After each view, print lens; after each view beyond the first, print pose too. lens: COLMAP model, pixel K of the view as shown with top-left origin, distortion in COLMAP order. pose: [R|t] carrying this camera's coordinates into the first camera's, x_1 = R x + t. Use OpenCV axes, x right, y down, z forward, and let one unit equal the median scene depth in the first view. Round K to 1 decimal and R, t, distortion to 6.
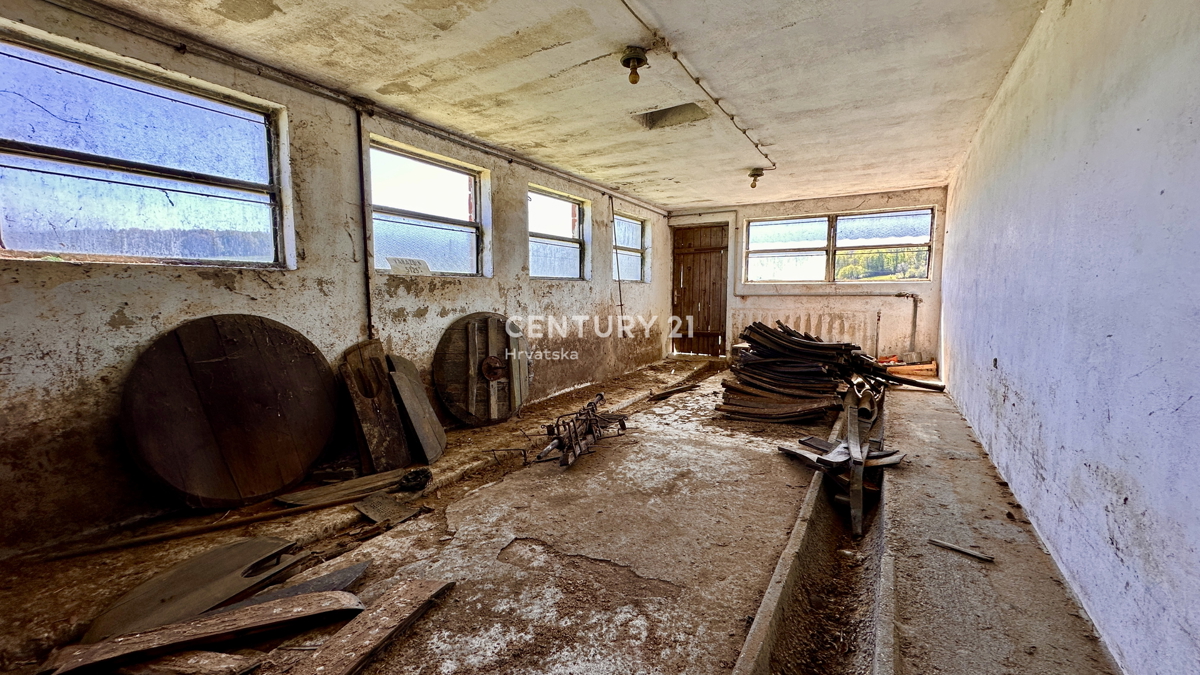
lens RADIAL K [[466.4, 0, 598.1], [0, 466.4, 329.3], [0, 0, 1]] dist [-0.009603, 0.000052]
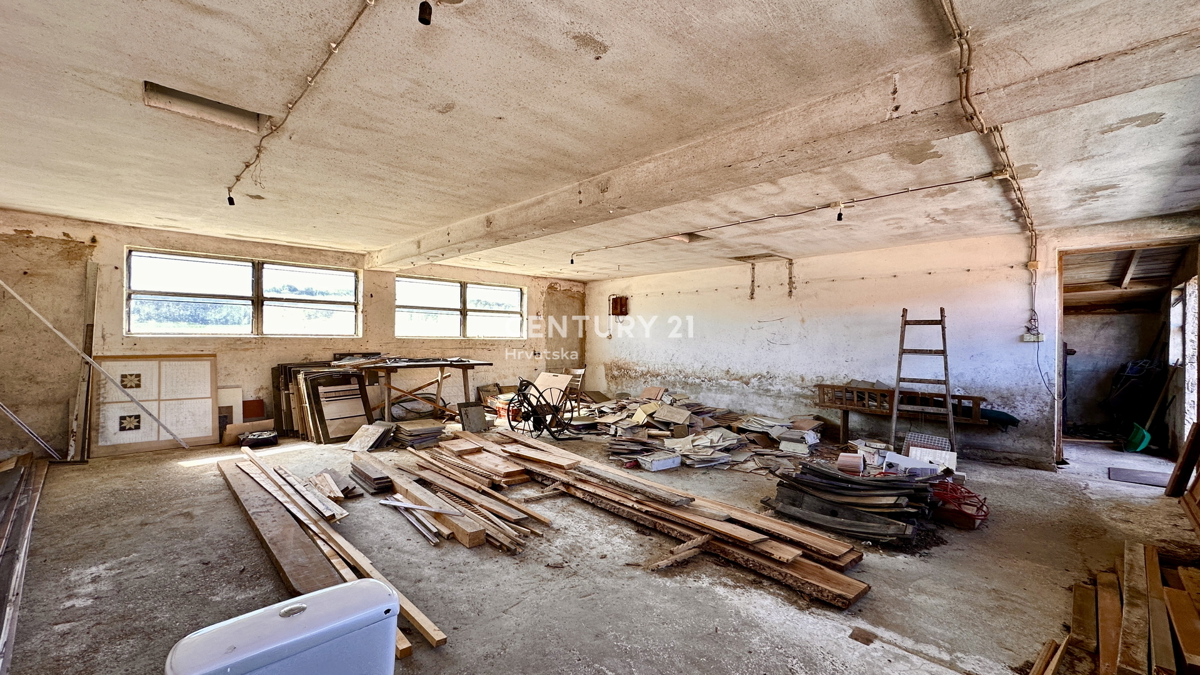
lens RADIAL K [[497.8, 0, 593.4], [0, 497.8, 337.8], [0, 0, 1]] dist [-0.003901, -0.000133]
pose [[0.219083, 0.017519, 0.975549, -5.570635], [0.081977, 0.995973, -0.036295, -0.304022], [-0.972256, 0.087924, 0.216764, 3.854432]]
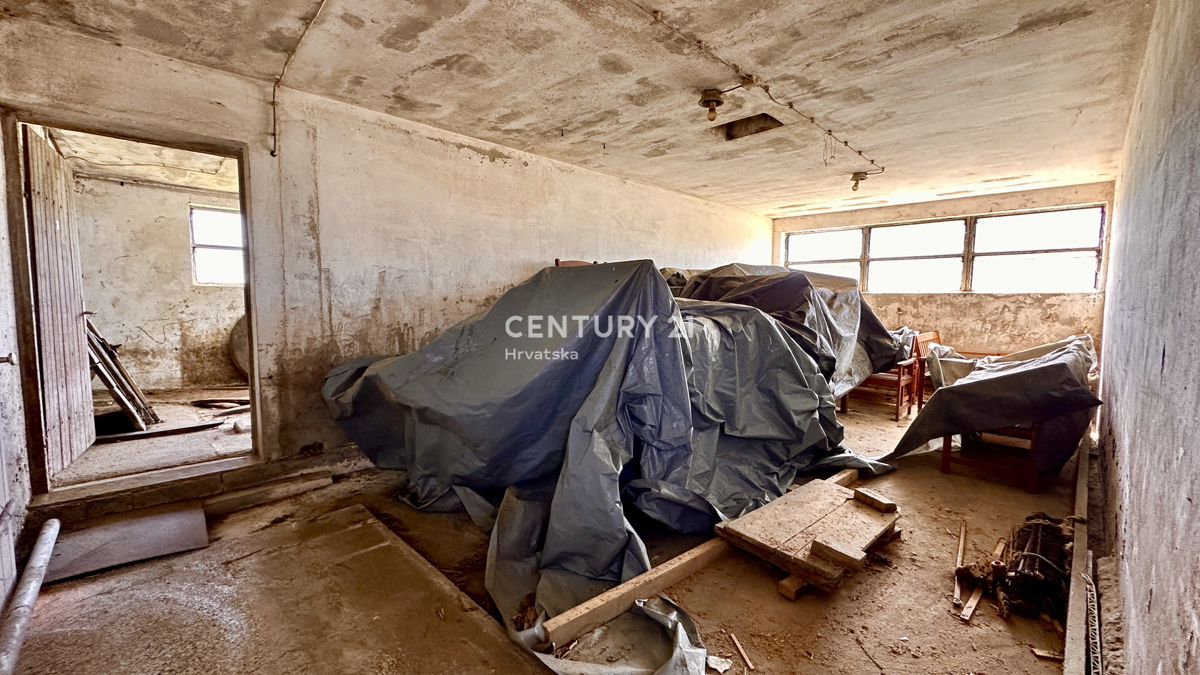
lens RADIAL K [[466.4, 0, 599.7], [0, 466.4, 335.6], [0, 0, 1]] dist [-0.009603, 0.000052]
pose [[0.976536, 0.028163, -0.213507, 0.099956], [-0.028946, 0.999581, -0.000540, 0.005193], [0.213402, 0.006708, 0.976941, -0.071567]]
